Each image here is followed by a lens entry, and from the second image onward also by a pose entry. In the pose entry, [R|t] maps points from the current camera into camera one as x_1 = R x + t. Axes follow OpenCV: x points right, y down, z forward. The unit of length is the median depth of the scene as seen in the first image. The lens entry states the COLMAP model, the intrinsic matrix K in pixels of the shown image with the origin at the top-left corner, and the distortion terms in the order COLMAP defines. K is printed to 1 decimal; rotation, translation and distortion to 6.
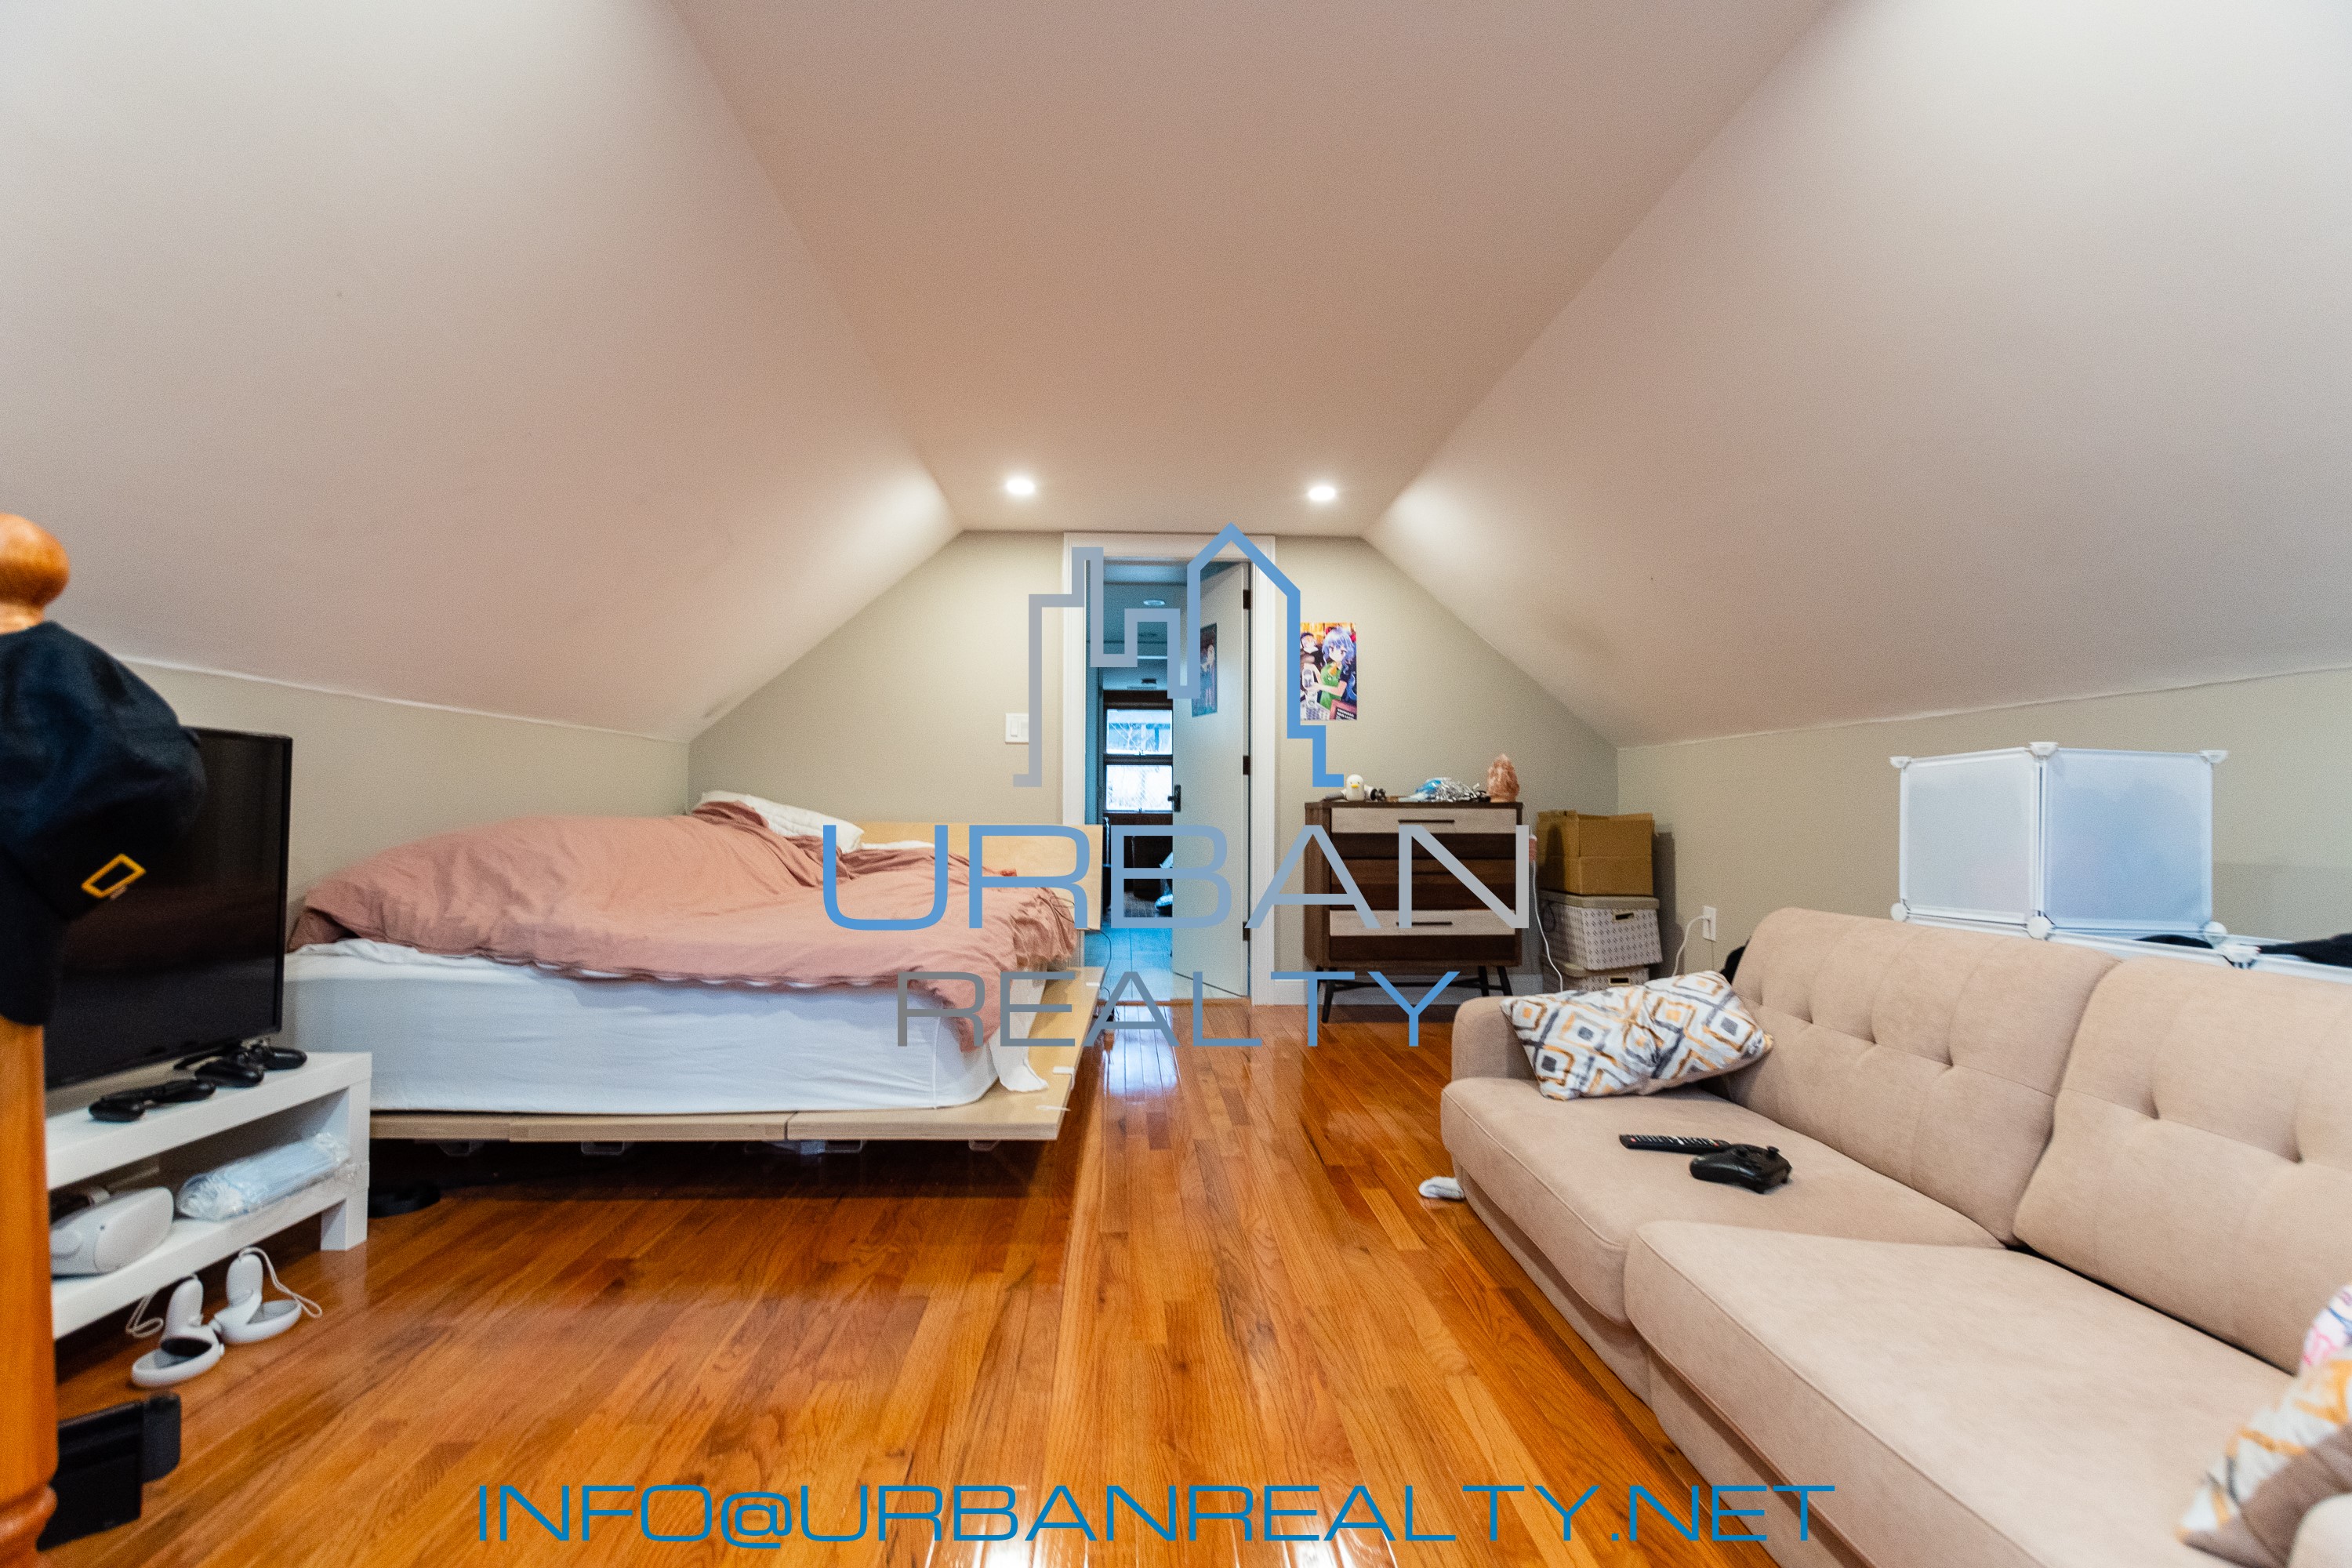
lens RADIAL K [[1003.8, 0, 1177.7], [0, 1003.8, 794.3], [0, 0, 1]] dist [0.014586, -0.007932]
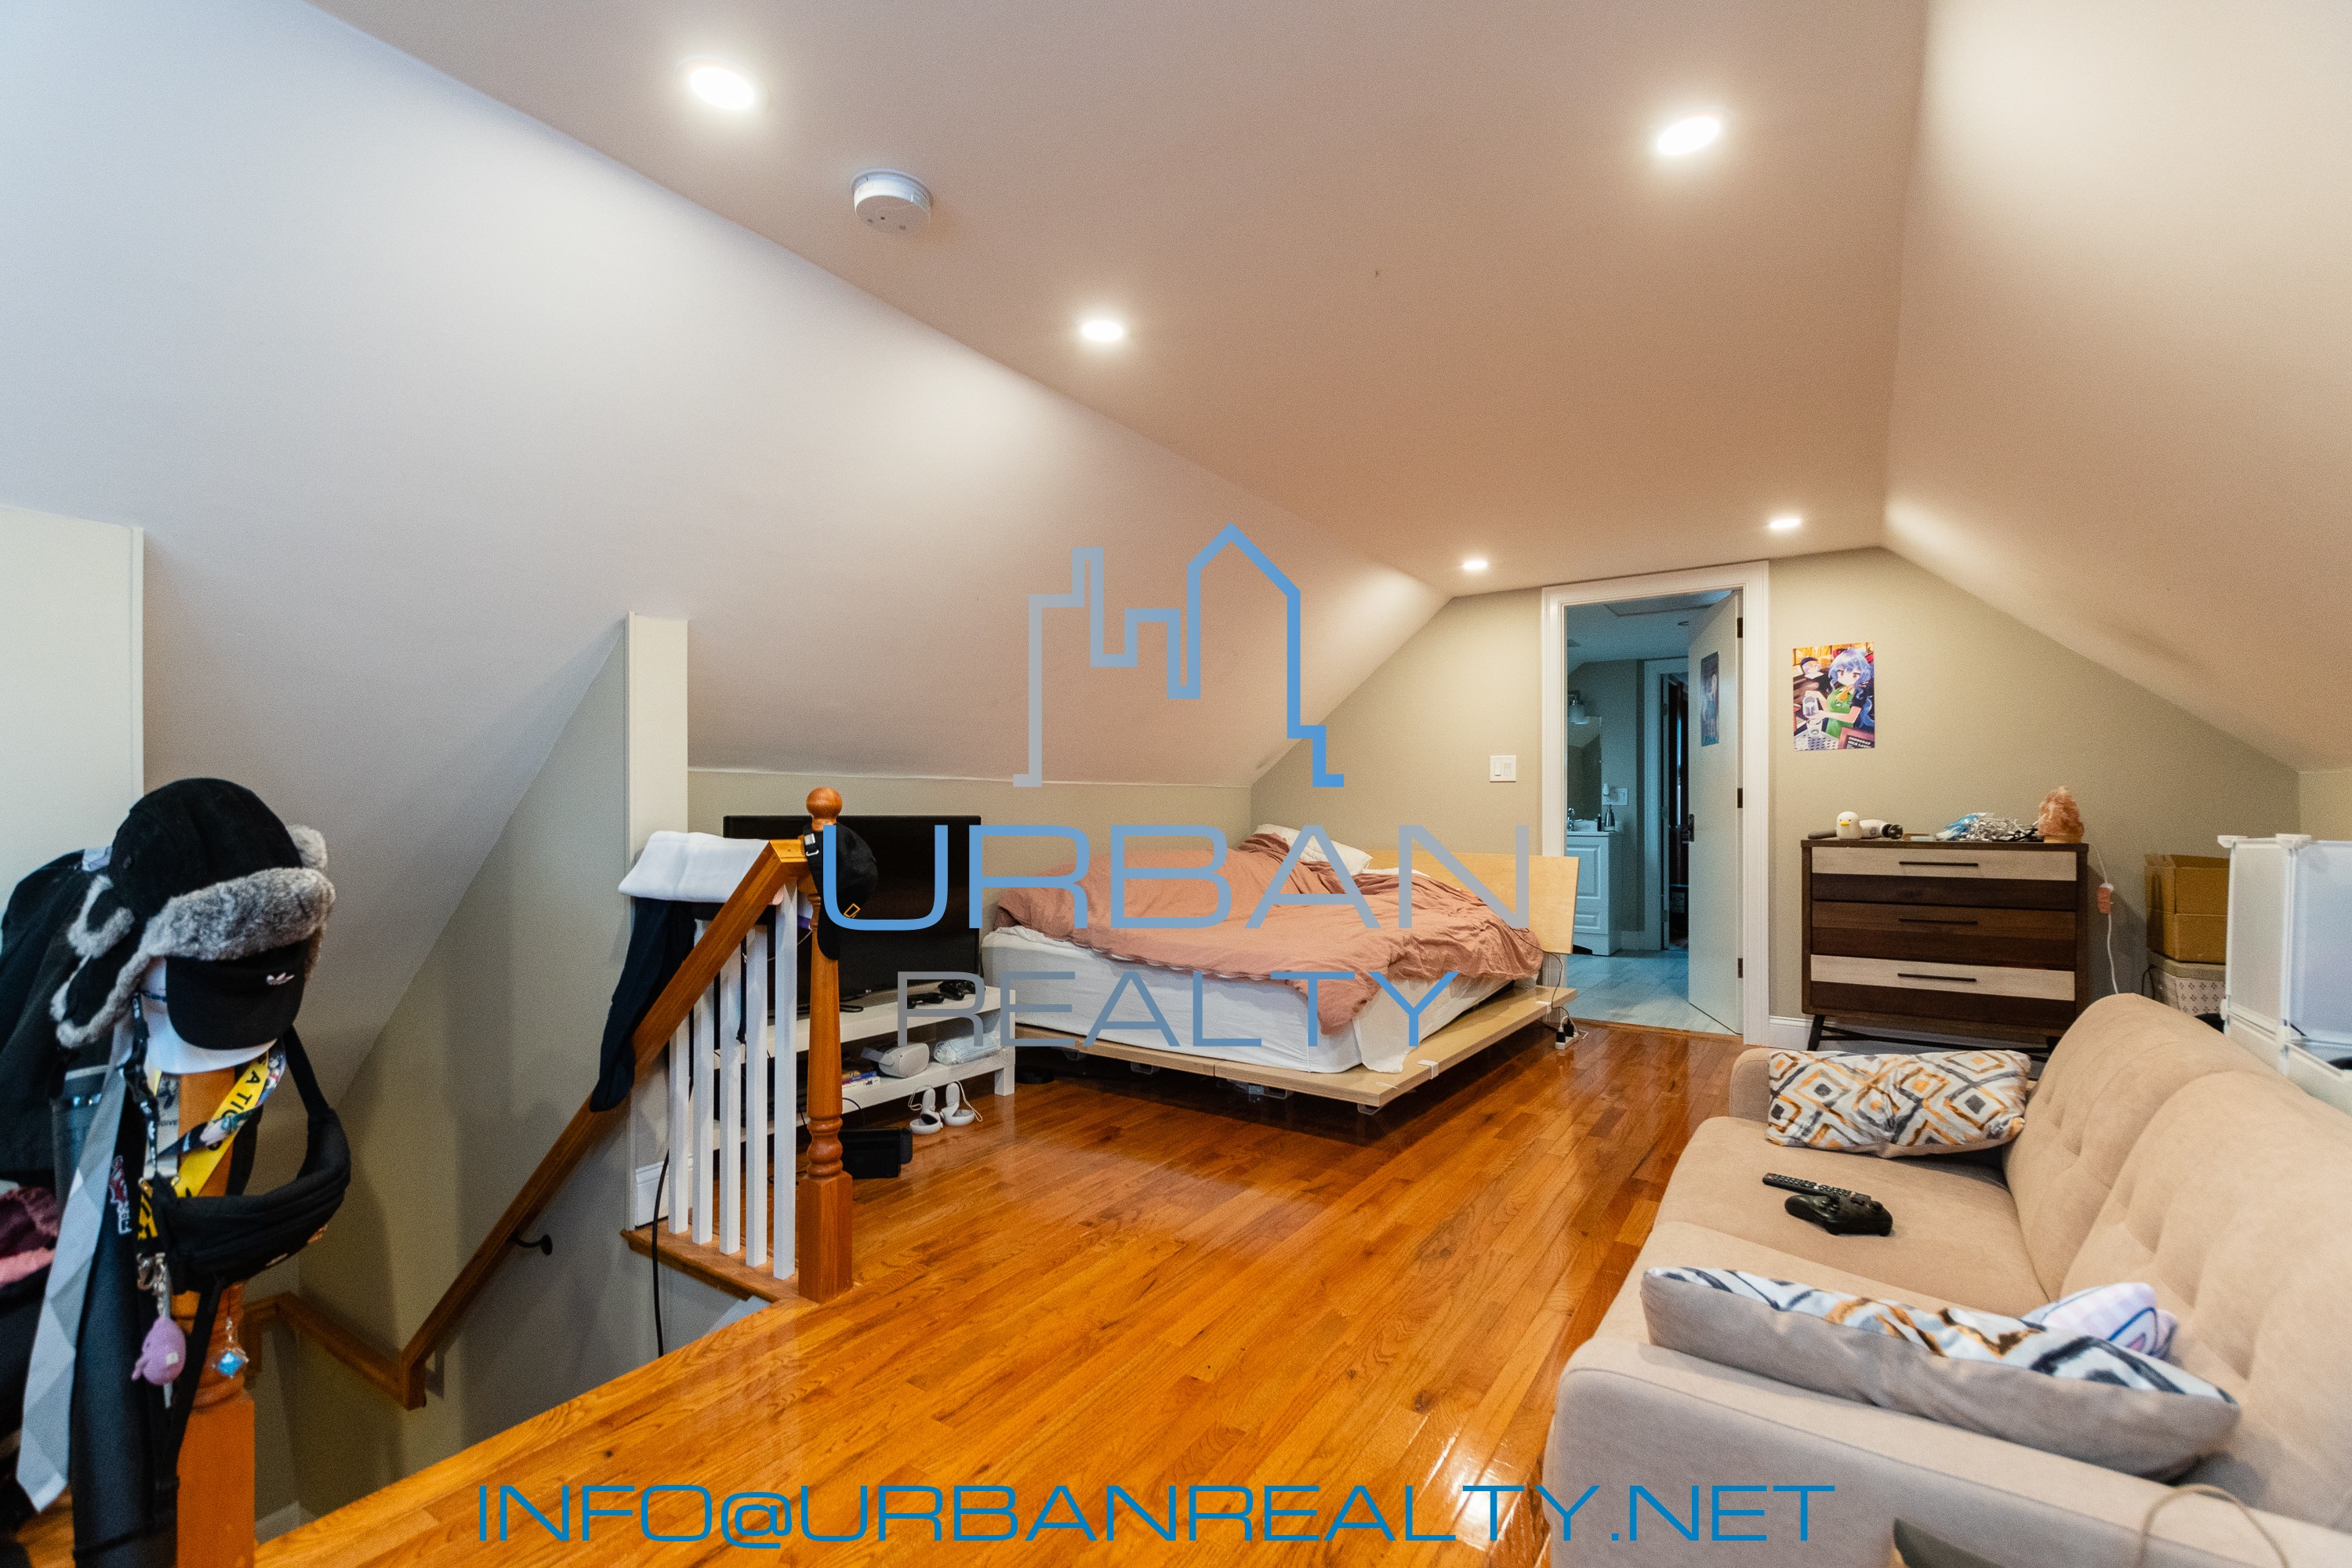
lens RADIAL K [[1003.8, 0, 1177.7], [0, 1003.8, 794.3], [0, 0, 1]] dist [0.014586, -0.007932]
pose [[0.805407, -0.013068, -0.592578, 0.484938], [0.011779, 0.999912, -0.006040, -0.077695], [0.592605, -0.002116, 0.805490, -0.267054]]
